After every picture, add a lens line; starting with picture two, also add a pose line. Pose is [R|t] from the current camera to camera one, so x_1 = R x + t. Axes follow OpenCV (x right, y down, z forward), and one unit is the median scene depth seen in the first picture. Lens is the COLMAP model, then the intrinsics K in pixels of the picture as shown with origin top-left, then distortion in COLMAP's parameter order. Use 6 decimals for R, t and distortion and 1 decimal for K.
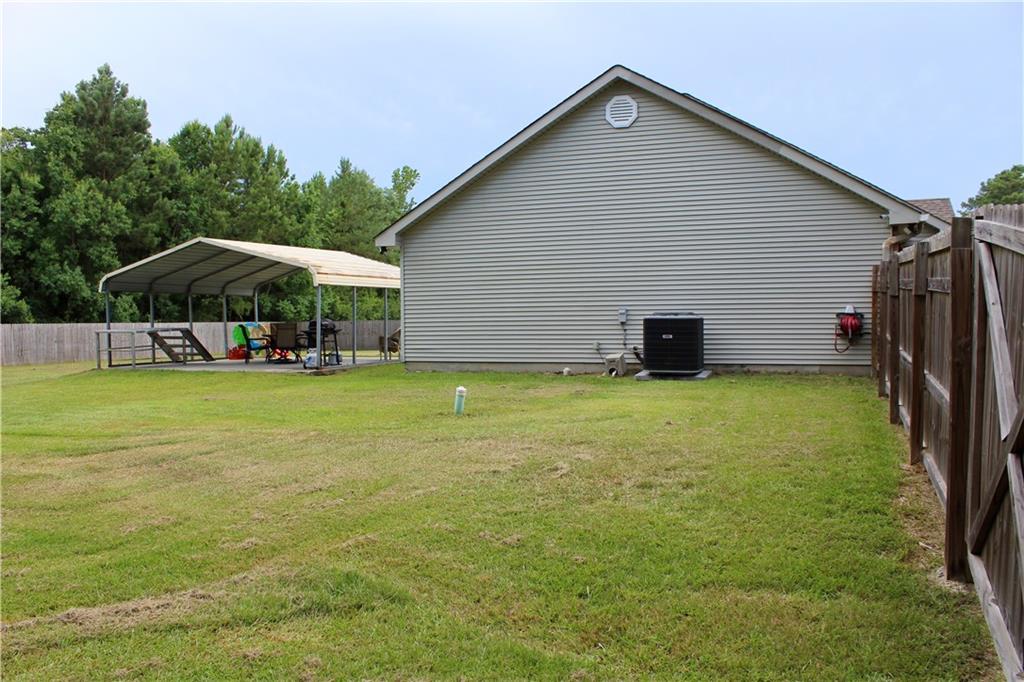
lens RADIAL K [[848.1, 0, 511.7], [0, 848.1, 351.8], [0, 0, 1]] dist [-0.167373, 0.150318]
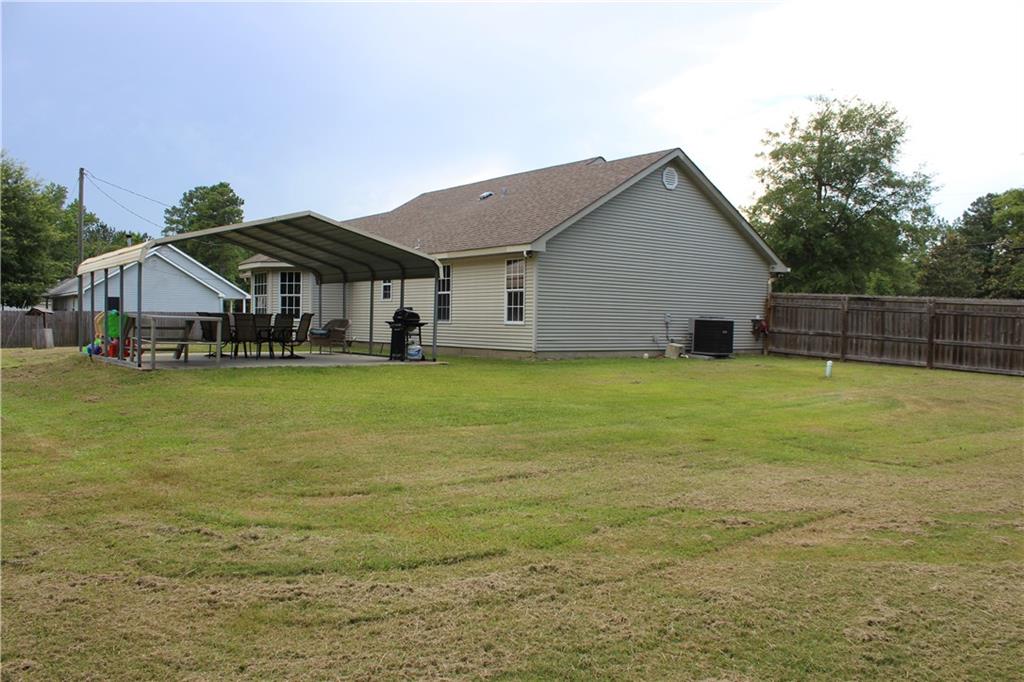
lens RADIAL K [[848.1, 0, 511.7], [0, 848.1, 351.8], [0, 0, 1]] dist [-0.167373, 0.150318]
pose [[0.535771, -0.009183, 0.844313, -1.257216], [0.010020, 0.999940, 0.004518, 0.007537], [-0.844304, 0.006040, 0.535831, 0.447077]]
